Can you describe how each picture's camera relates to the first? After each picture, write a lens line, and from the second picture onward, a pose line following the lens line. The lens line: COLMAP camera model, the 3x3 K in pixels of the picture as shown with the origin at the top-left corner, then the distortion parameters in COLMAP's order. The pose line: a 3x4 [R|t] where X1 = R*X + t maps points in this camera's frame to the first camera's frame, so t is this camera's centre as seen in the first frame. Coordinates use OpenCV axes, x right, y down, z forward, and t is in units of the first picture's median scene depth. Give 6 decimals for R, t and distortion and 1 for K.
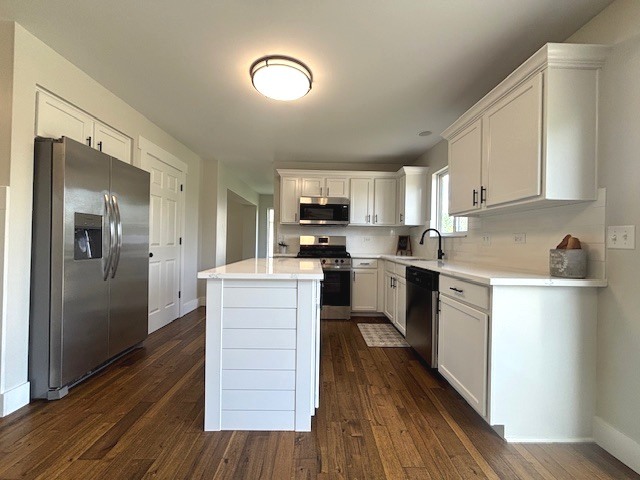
lens RADIAL K [[256.3, 0, 319.7], [0, 256.3, 241.5], [0, 0, 1]] dist [0.002331, 0.000616]
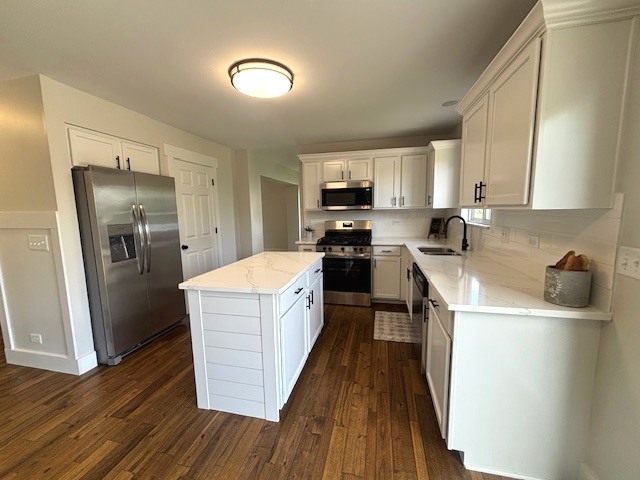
lens RADIAL K [[256.3, 0, 319.9], [0, 256.3, 241.5], [0, 0, 1]] dist [0.002331, 0.000616]
pose [[0.969444, -0.003616, -0.245286, 0.327963], [0.034588, 0.991917, 0.122081, -0.141906], [0.242862, -0.126835, 0.961733, 0.042177]]
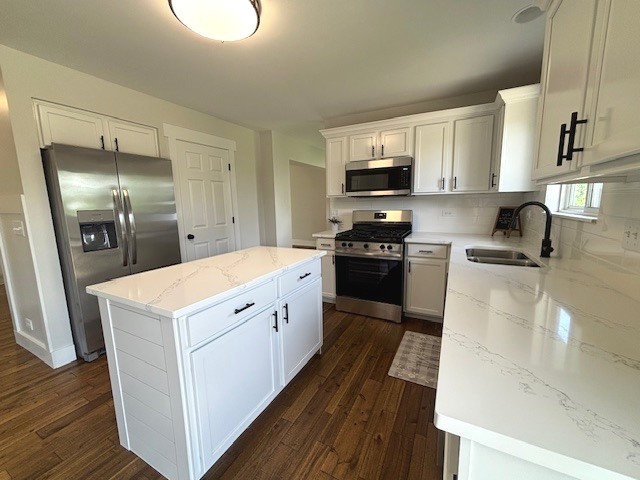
lens RADIAL K [[256.3, 0, 319.9], [0, 256.3, 241.2], [0, 0, 1]] dist [0.002331, 0.000616]
pose [[0.878108, 0.038405, -0.476919, 0.495809], [0.034114, 0.989211, 0.142470, -0.099029], [0.477245, -0.141373, 0.867324, 0.479284]]
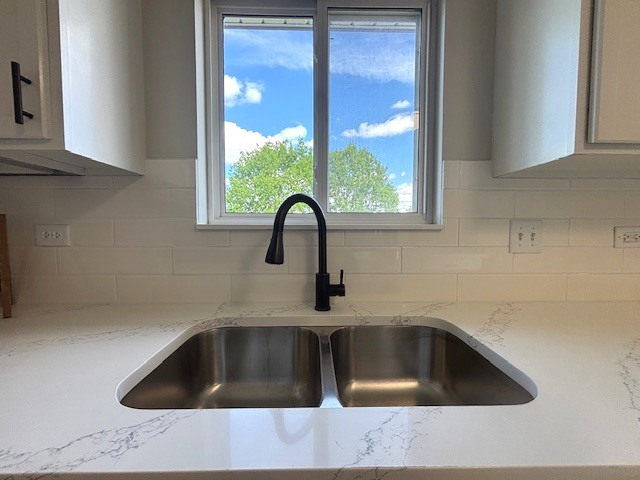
lens RADIAL K [[256.3, 0, 318.7], [0, 256.3, 241.3], [0, 0, 1]] dist [0.002331, 0.000616]
pose [[-0.002970, -0.059438, 0.998228, 0.326699], [-0.006754, 0.998210, 0.059417, -0.033182], [-0.999973, -0.006565, -0.003366, 1.647867]]
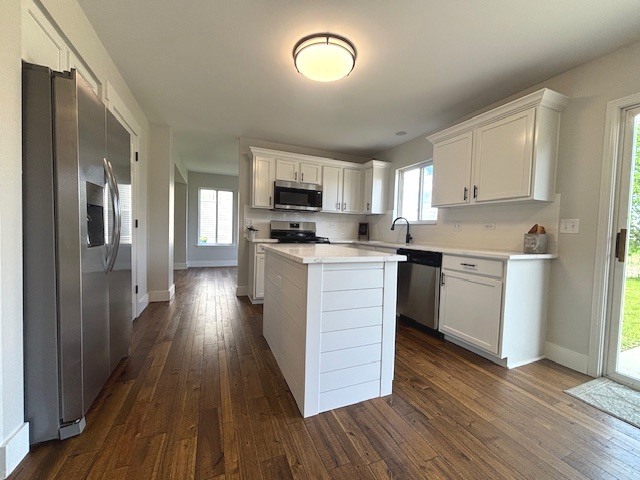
lens RADIAL K [[256.3, 0, 320.1], [0, 256.3, 240.8], [0, 0, 1]] dist [0.002331, 0.000616]
pose [[0.928812, -0.007179, 0.370481, -0.575095], [-0.011806, 0.998731, 0.048953, 0.009970], [-0.370362, -0.049842, 0.927549, 0.075791]]
